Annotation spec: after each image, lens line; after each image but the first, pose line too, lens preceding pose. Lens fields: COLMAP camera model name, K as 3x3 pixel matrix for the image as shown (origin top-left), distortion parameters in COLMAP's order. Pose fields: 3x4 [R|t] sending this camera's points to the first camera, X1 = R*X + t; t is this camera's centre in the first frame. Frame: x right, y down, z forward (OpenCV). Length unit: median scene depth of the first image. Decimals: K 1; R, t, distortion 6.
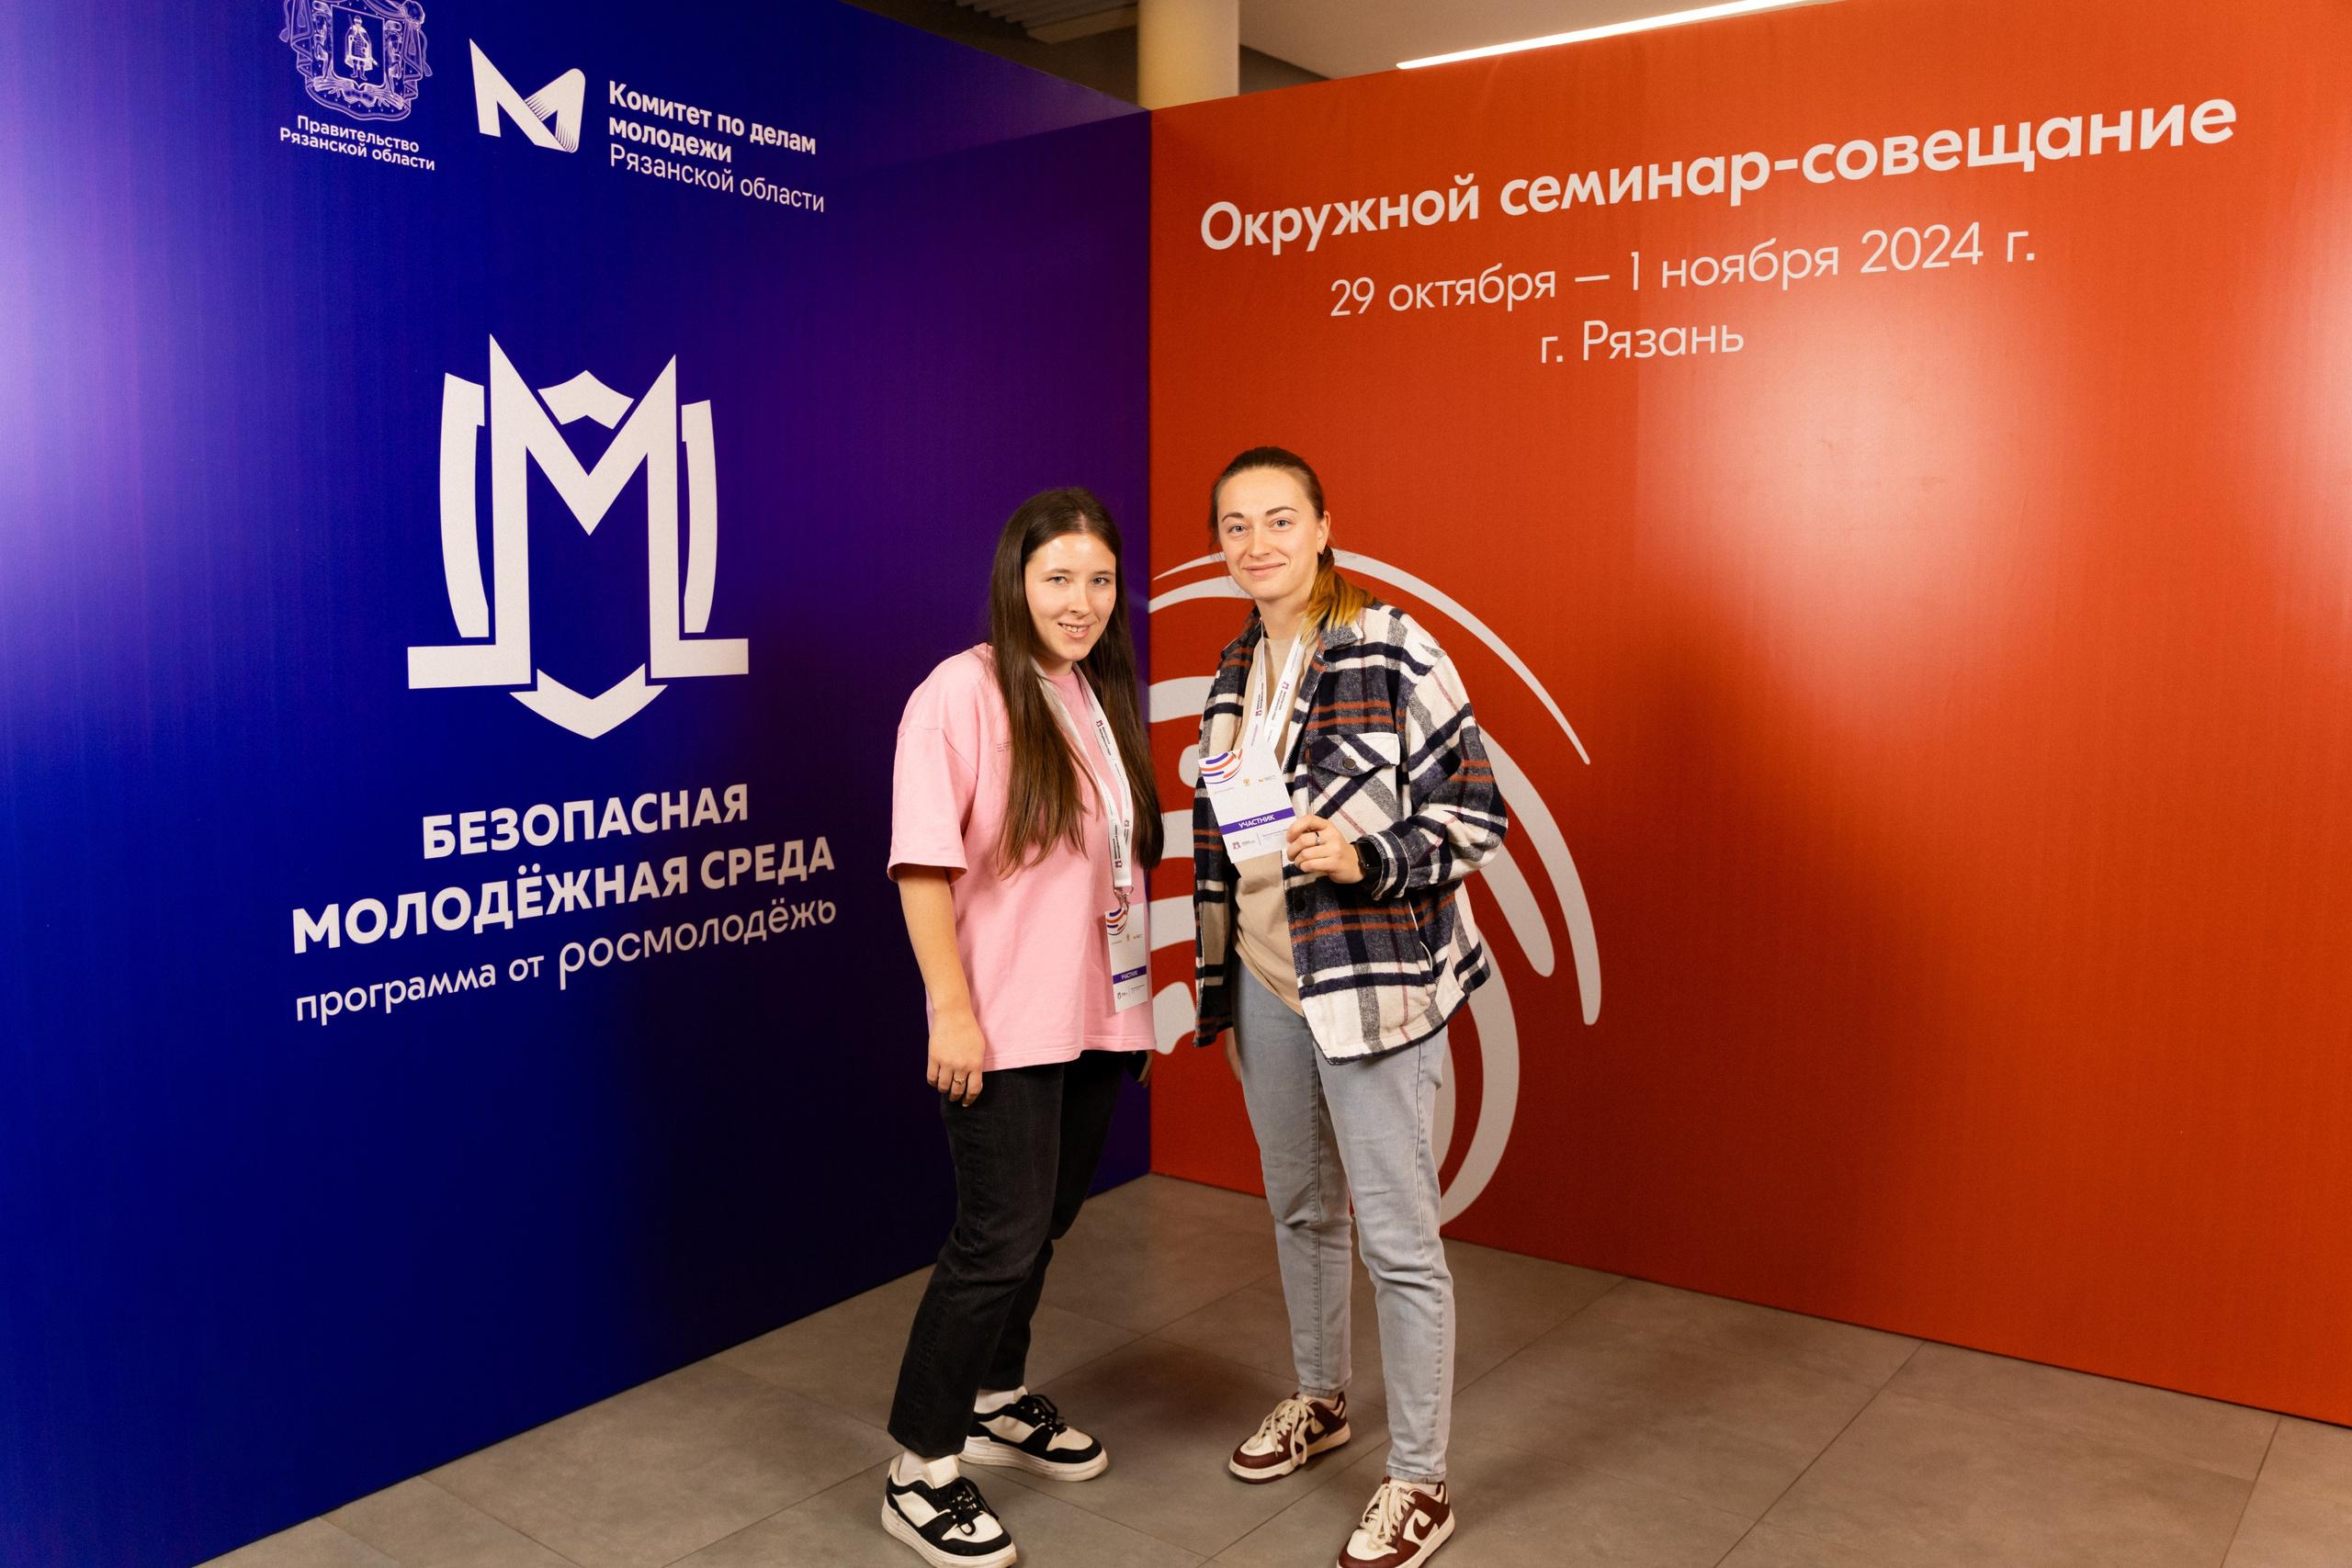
lens RADIAL K [[1898.3, 0, 1164.0], [0, 1898.3, 790.7], [0, 0, 1]] dist [-0.112636, 0.088110]
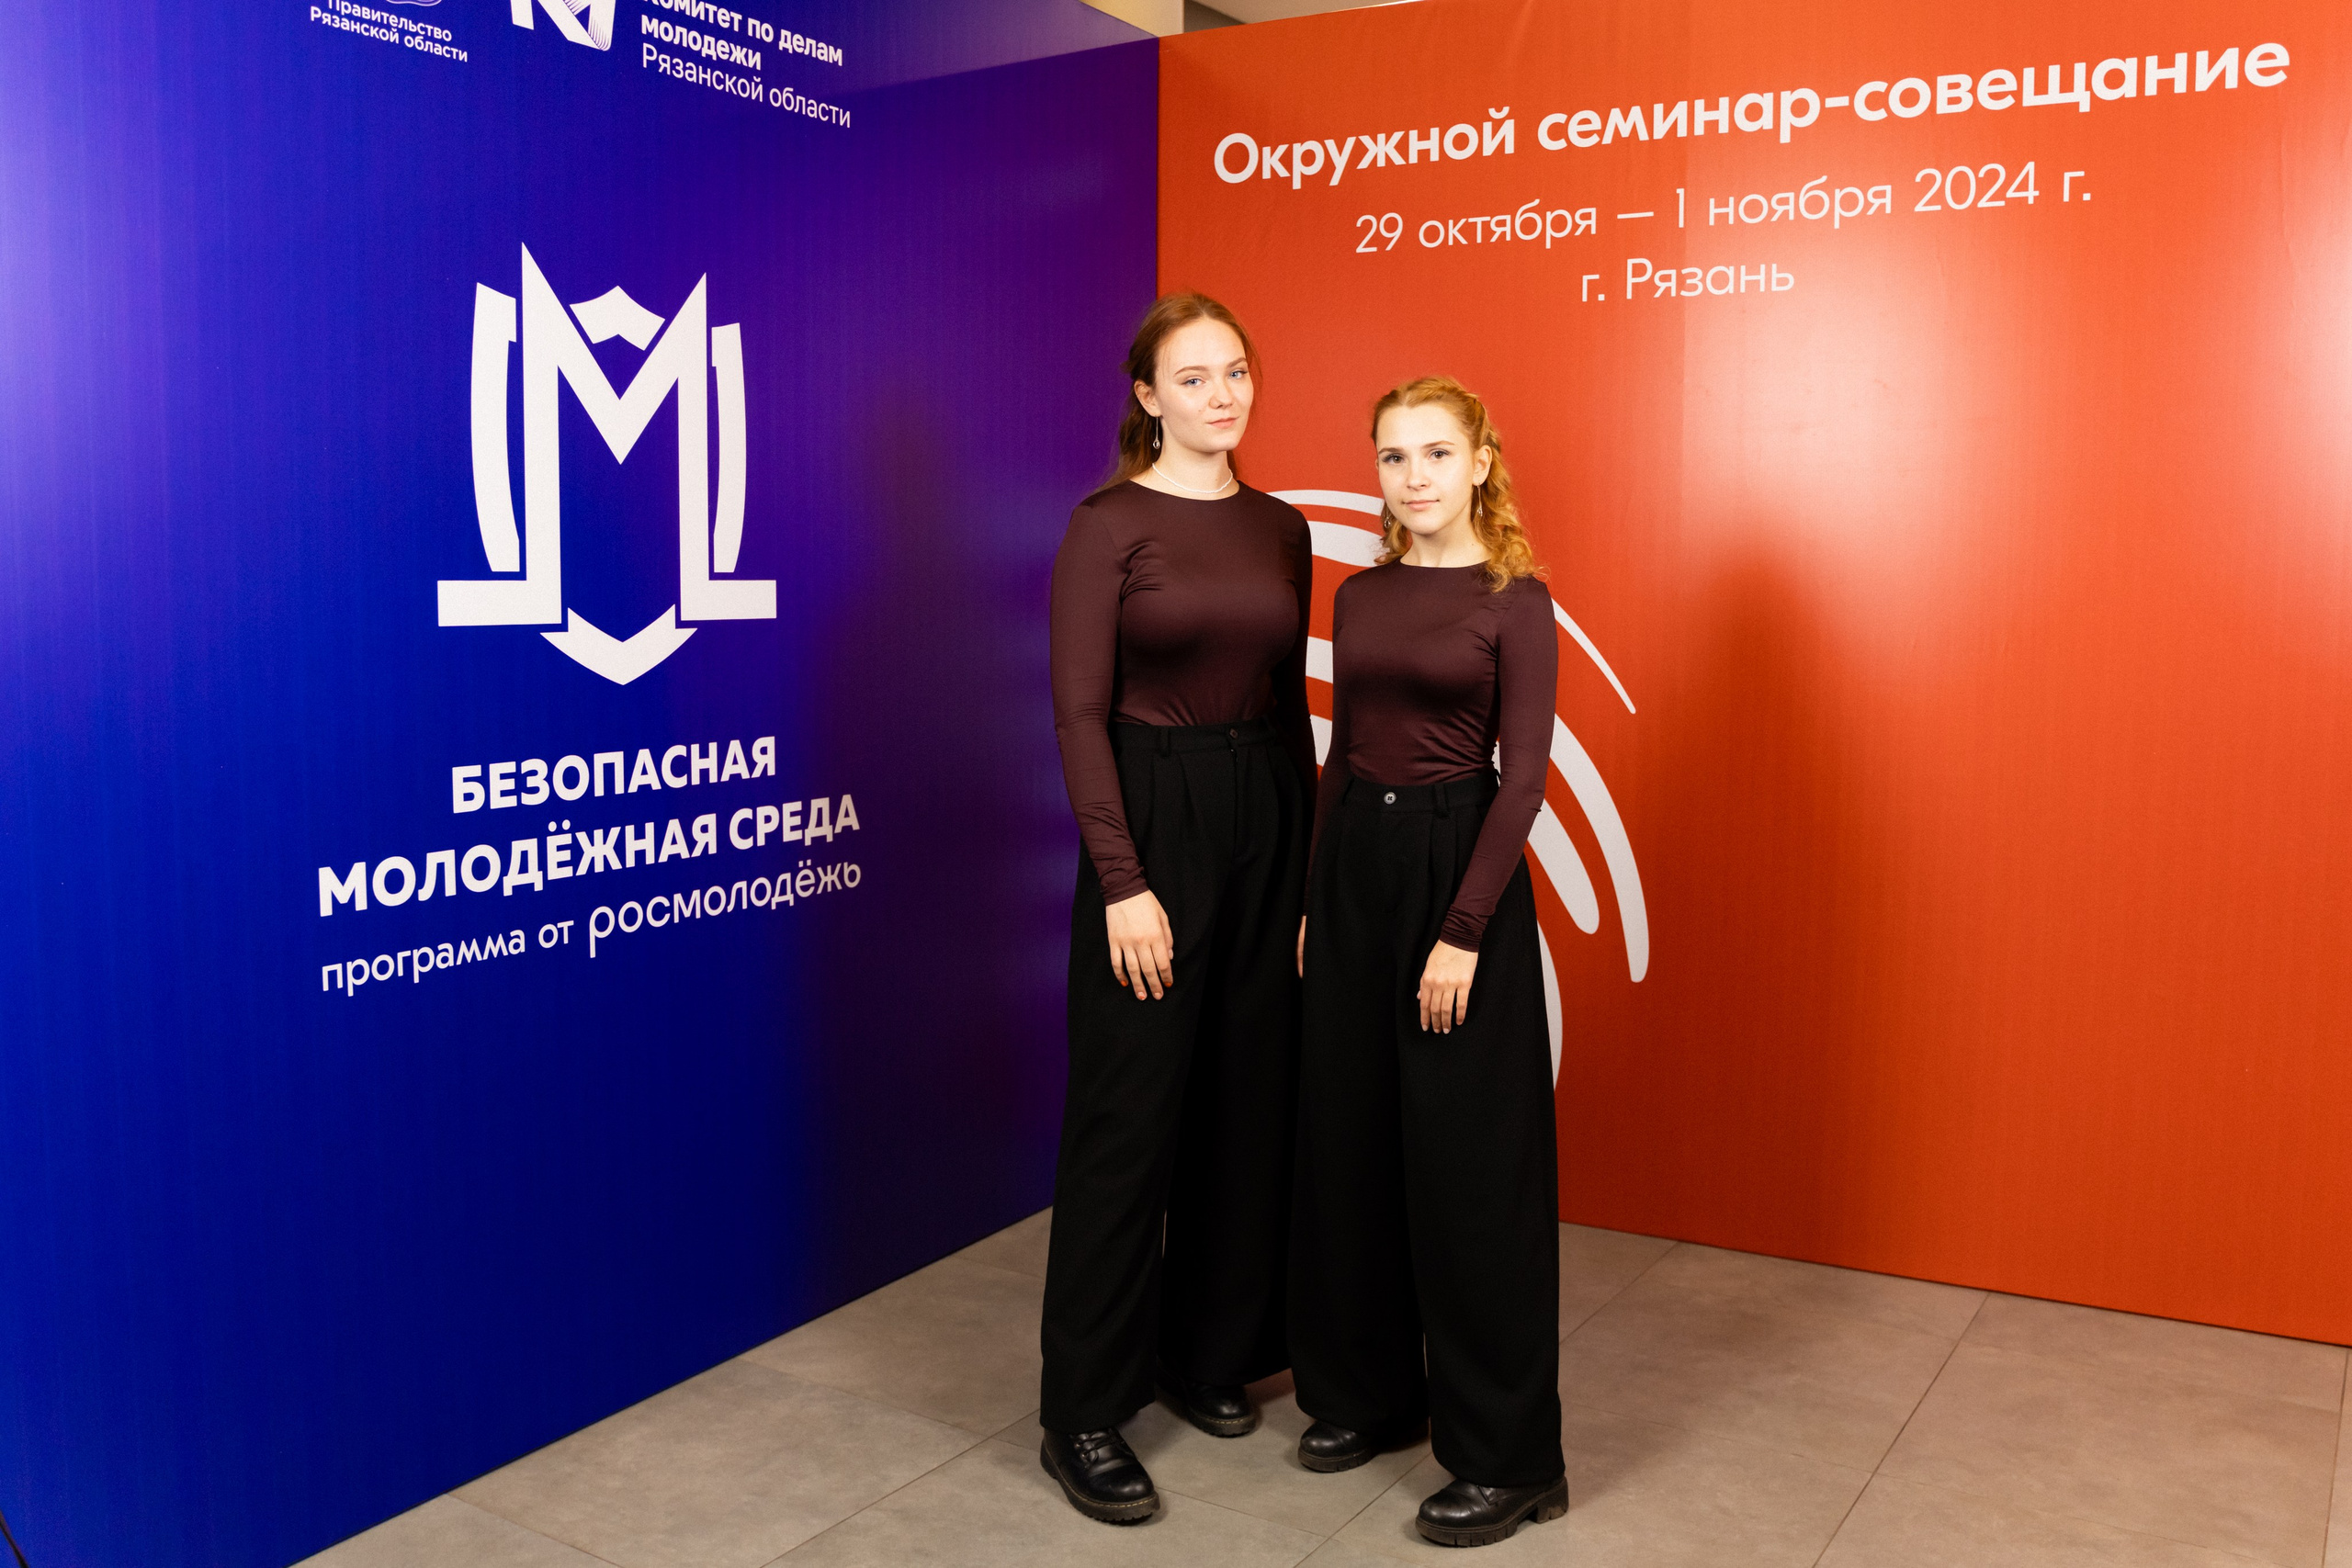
lens RADIAL K [[1984.7, 0, 1218.5], [0, 1984.7, 756.5], [0, 0, 1]] dist [-0.113260, 0.088391]
pose [[0.994811, -0.009303, 0.101312, -0.104929], [0.010671, 0.999859, -0.012970, 0.021867], [-0.101177, 0.013983, 0.994770, 0.011032]]
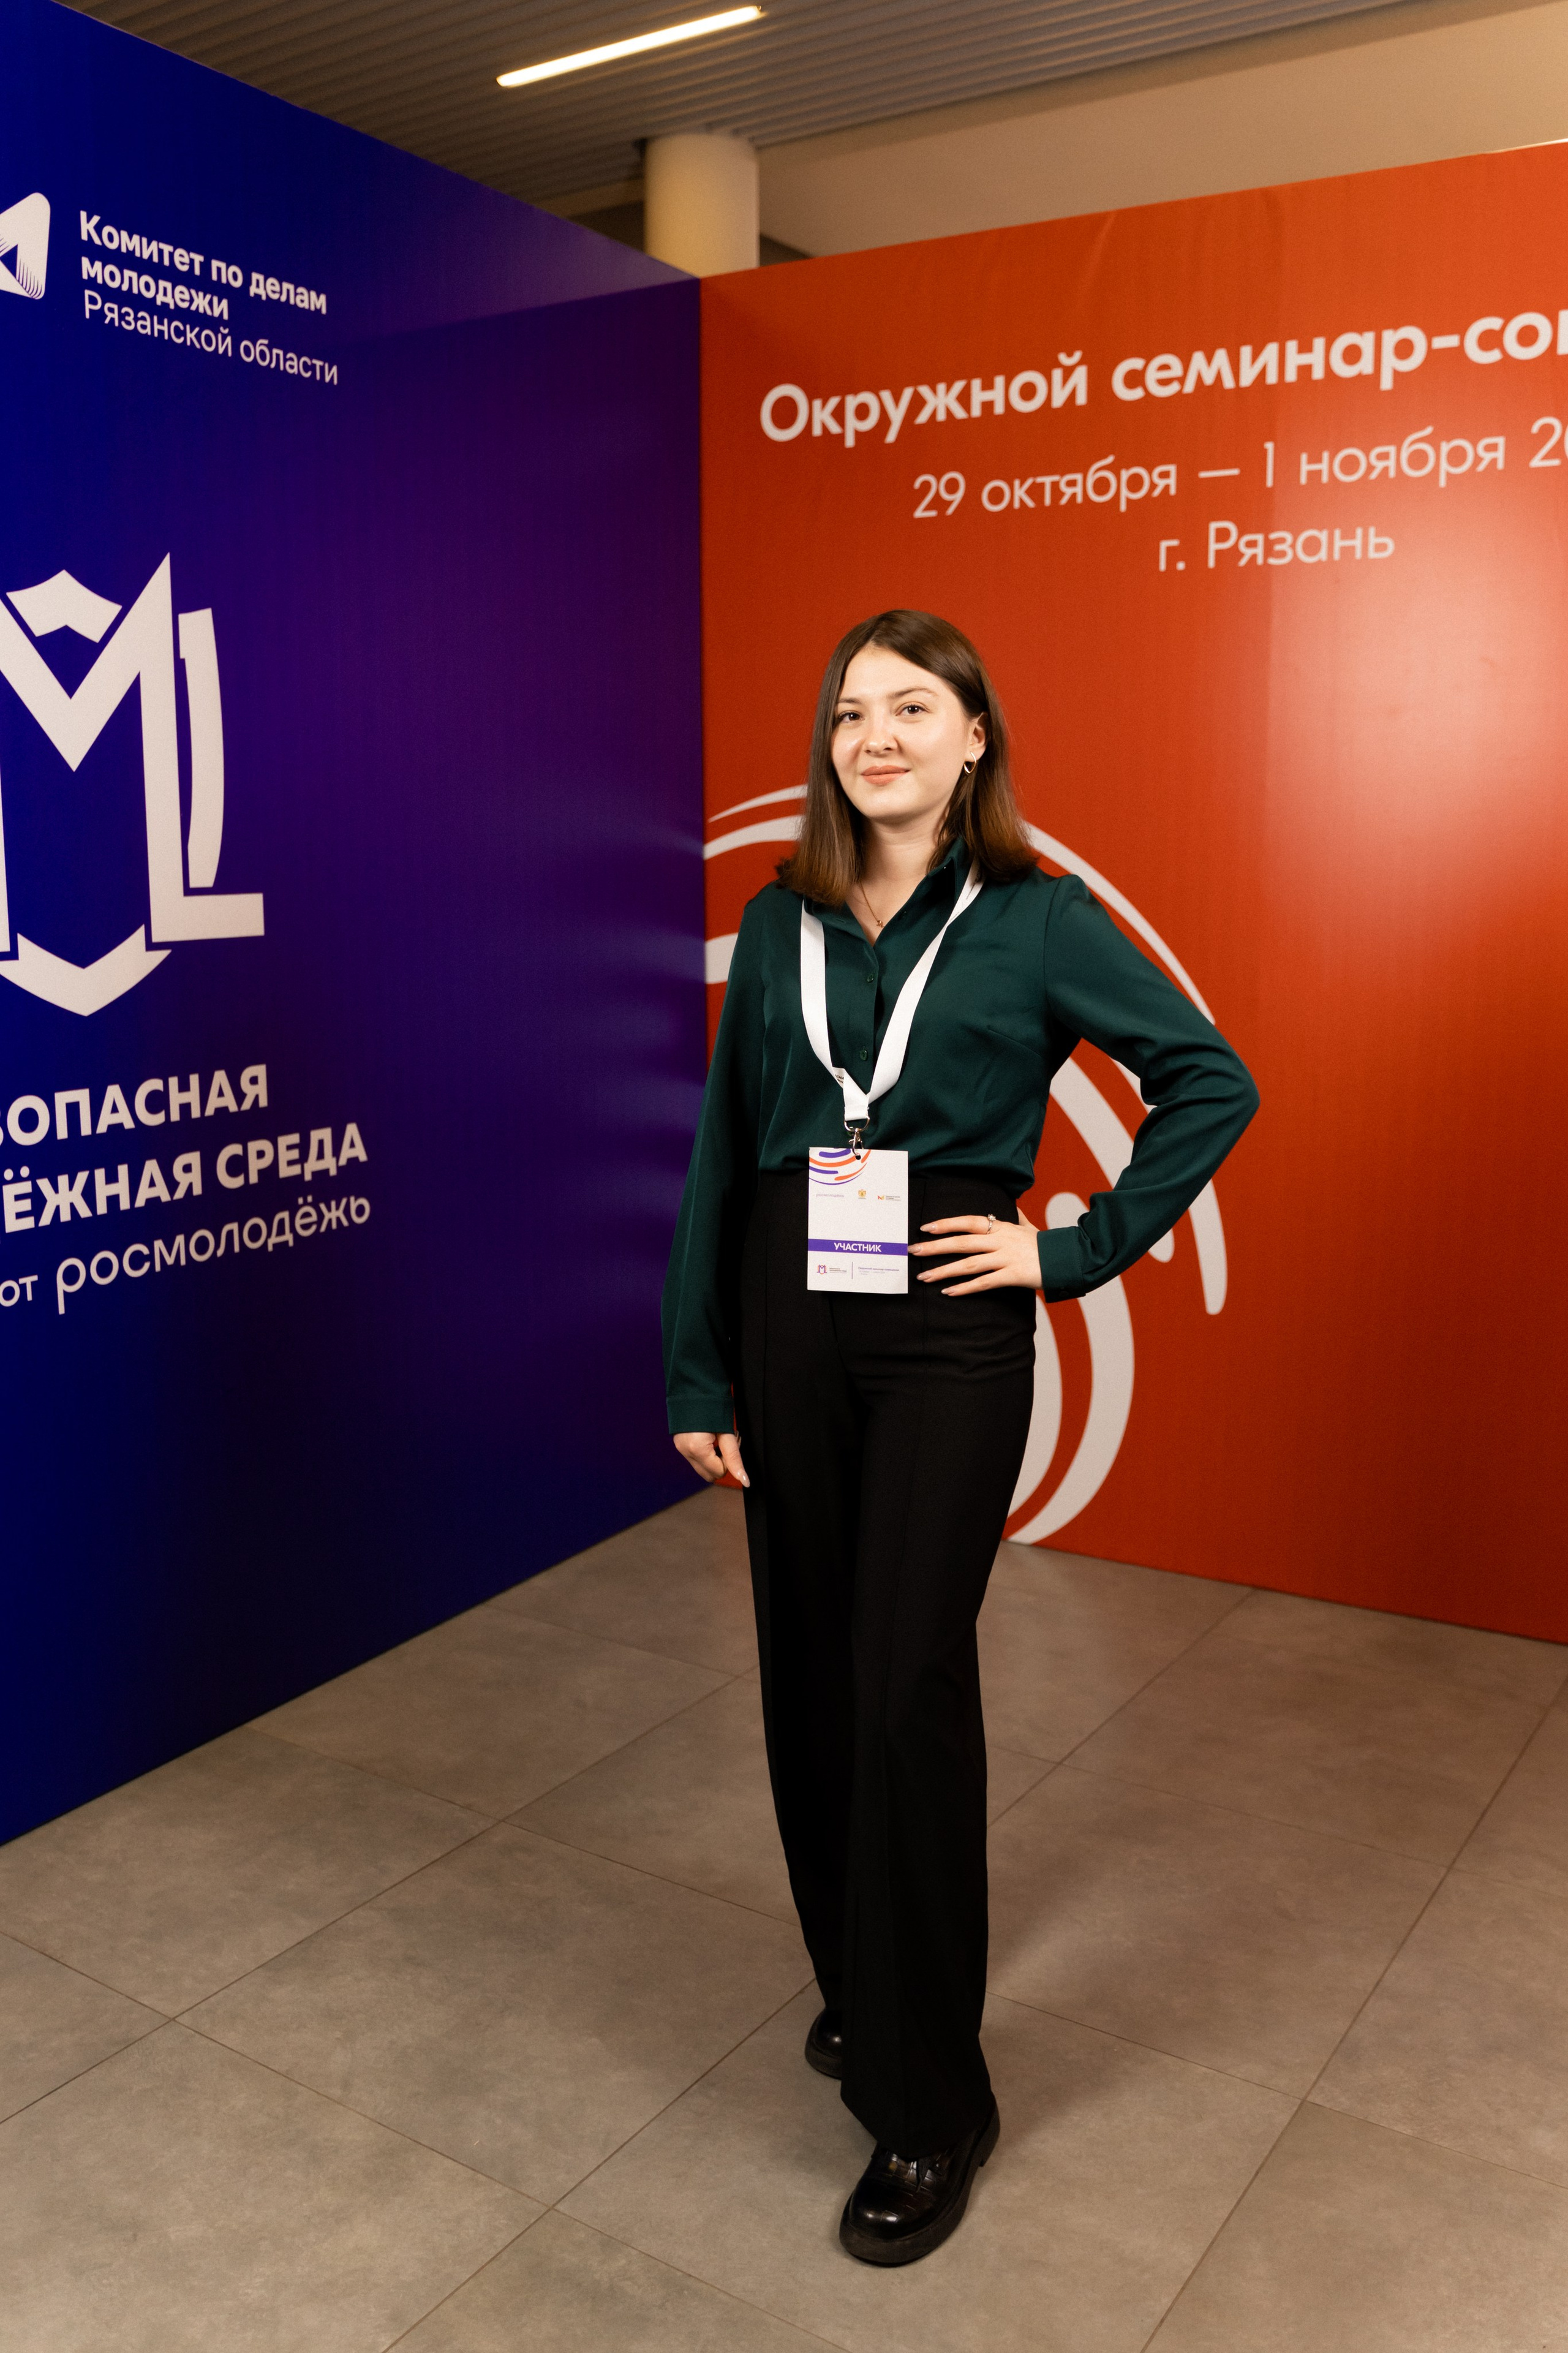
lens RADIAL K [[1979.0, 0, 799.1], [0, 1979.0, 1186.4], [0, 0, 1]] dist [-0.117846, 0.095754]
pose [[0.996374, -0.021178, 0.082399, -0.056539], [0.015369, 0.997393, 0.070507, -0.007520], [-0.083678, -0.068985, 0.994102, 0.096508]]
